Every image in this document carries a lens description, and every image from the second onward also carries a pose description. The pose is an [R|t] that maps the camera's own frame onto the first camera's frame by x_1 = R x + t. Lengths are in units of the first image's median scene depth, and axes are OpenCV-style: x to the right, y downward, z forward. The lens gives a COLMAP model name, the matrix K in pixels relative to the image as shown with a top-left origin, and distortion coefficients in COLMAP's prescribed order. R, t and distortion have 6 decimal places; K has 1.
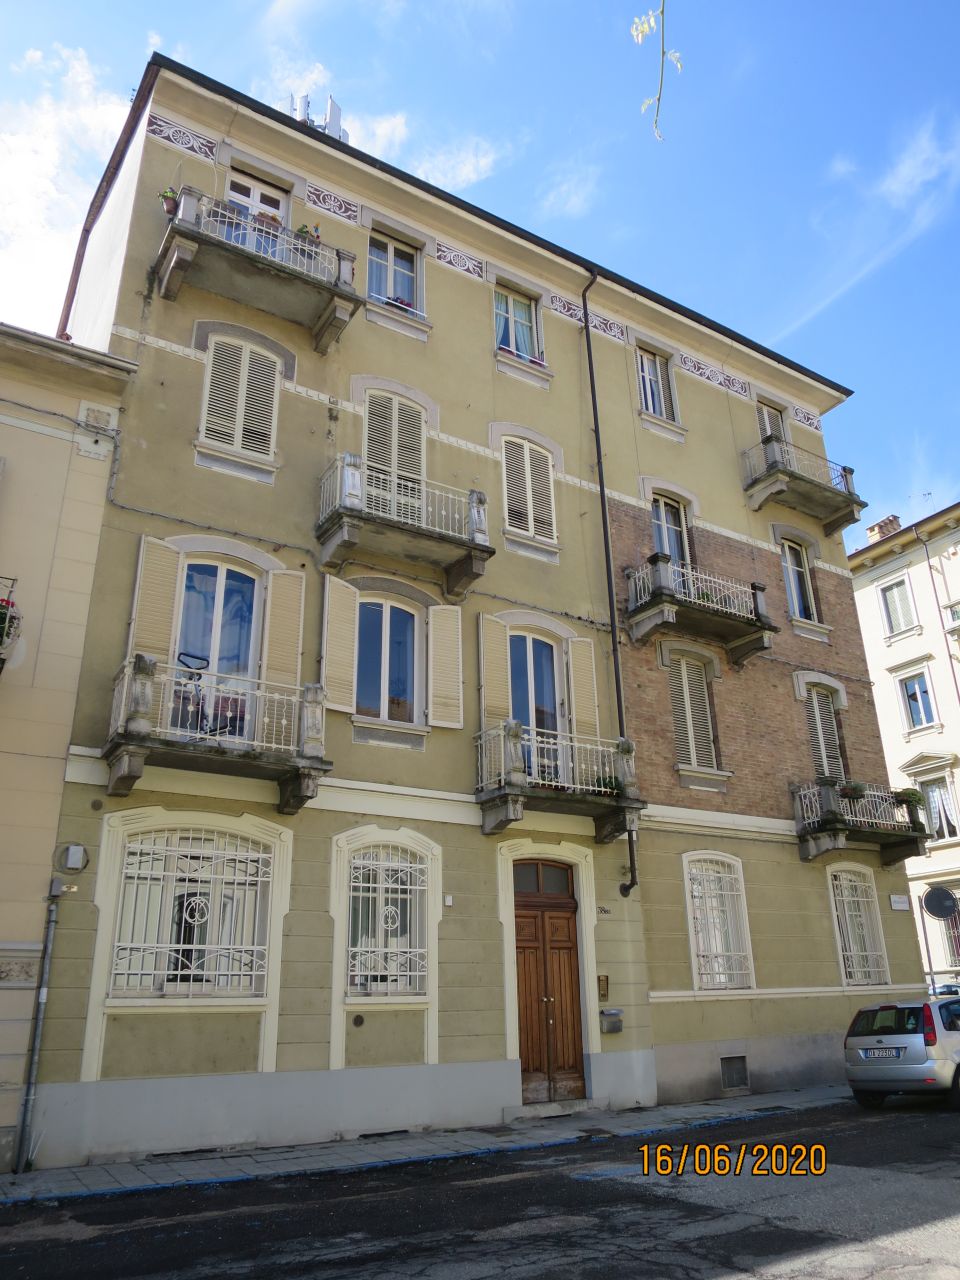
lens RADIAL K [[917.2, 0, 480.4], [0, 917.2, 642.3], [0, 0, 1]] dist [-0.042692, 0.012039]
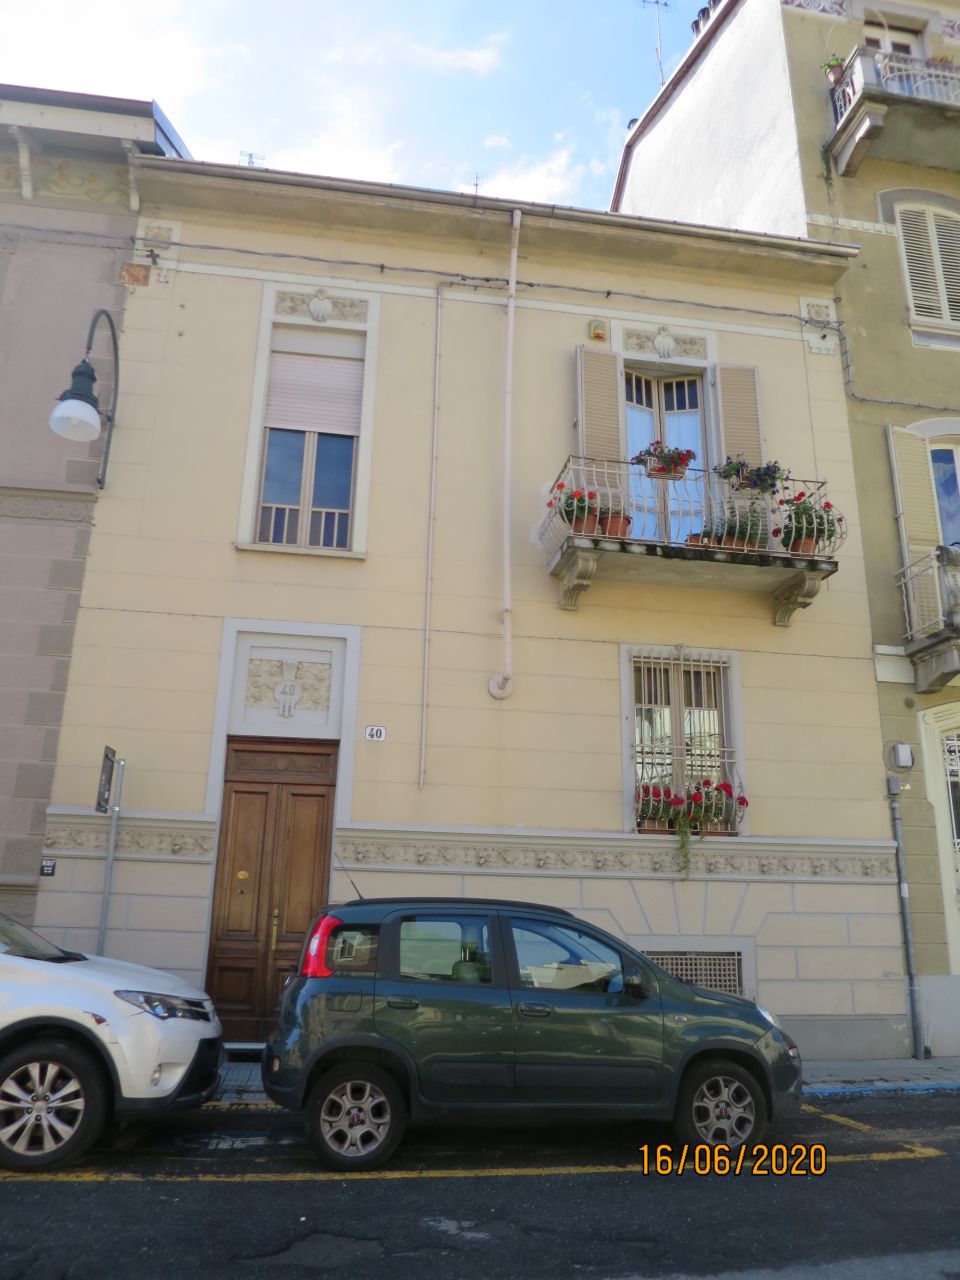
lens RADIAL K [[917.2, 0, 480.6], [0, 917.2, 638.6], [0, 0, 1]] dist [-0.042692, 0.012039]
pose [[0.924148, -0.075095, -0.374581, -0.421920], [0.109000, 0.991564, 0.070135, -0.008946], [0.366154, -0.105644, 0.924538, -0.064724]]
